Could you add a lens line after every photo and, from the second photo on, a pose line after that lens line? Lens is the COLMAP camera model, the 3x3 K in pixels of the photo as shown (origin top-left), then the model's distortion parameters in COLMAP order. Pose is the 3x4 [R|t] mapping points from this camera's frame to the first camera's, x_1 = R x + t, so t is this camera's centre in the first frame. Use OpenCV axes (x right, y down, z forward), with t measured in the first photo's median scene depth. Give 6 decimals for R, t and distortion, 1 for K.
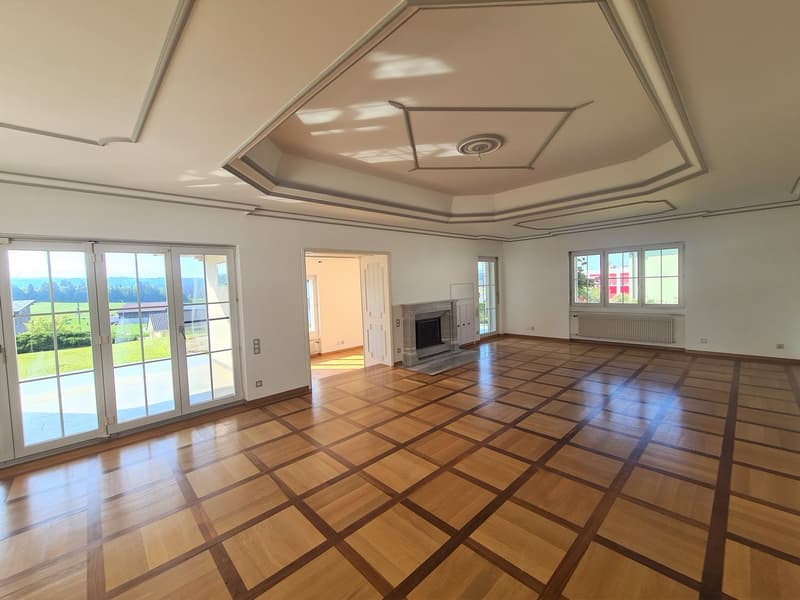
lens RADIAL K [[328.6, 0, 401.5], [0, 328.6, 296.6], [0, 0, 1]] dist [-0.002219, -0.000076]
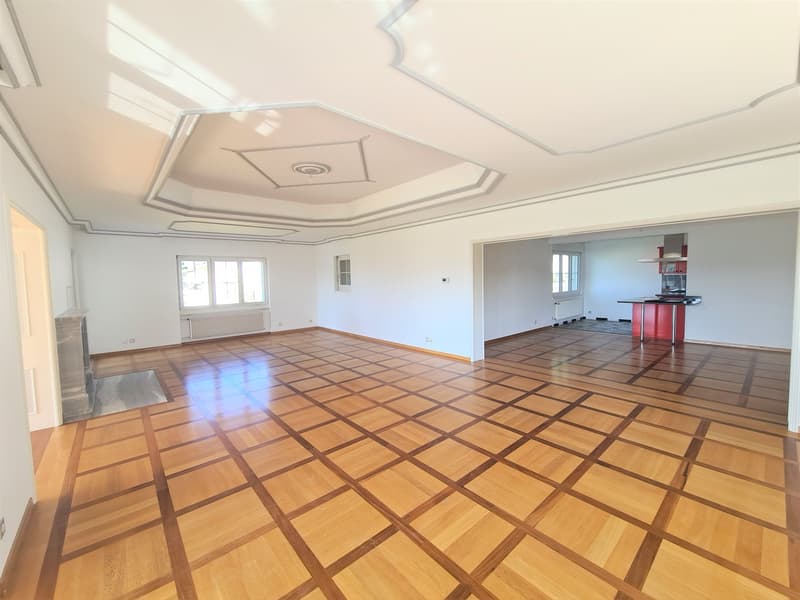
lens RADIAL K [[328.6, 0, 401.5], [0, 328.6, 299.4], [0, 0, 1]] dist [-0.002219, -0.000076]
pose [[0.044856, -0.031159, 0.998507, -0.562584], [0.059715, 0.997810, 0.028455, 0.009811], [-0.997207, 0.058349, 0.046619, 0.354739]]
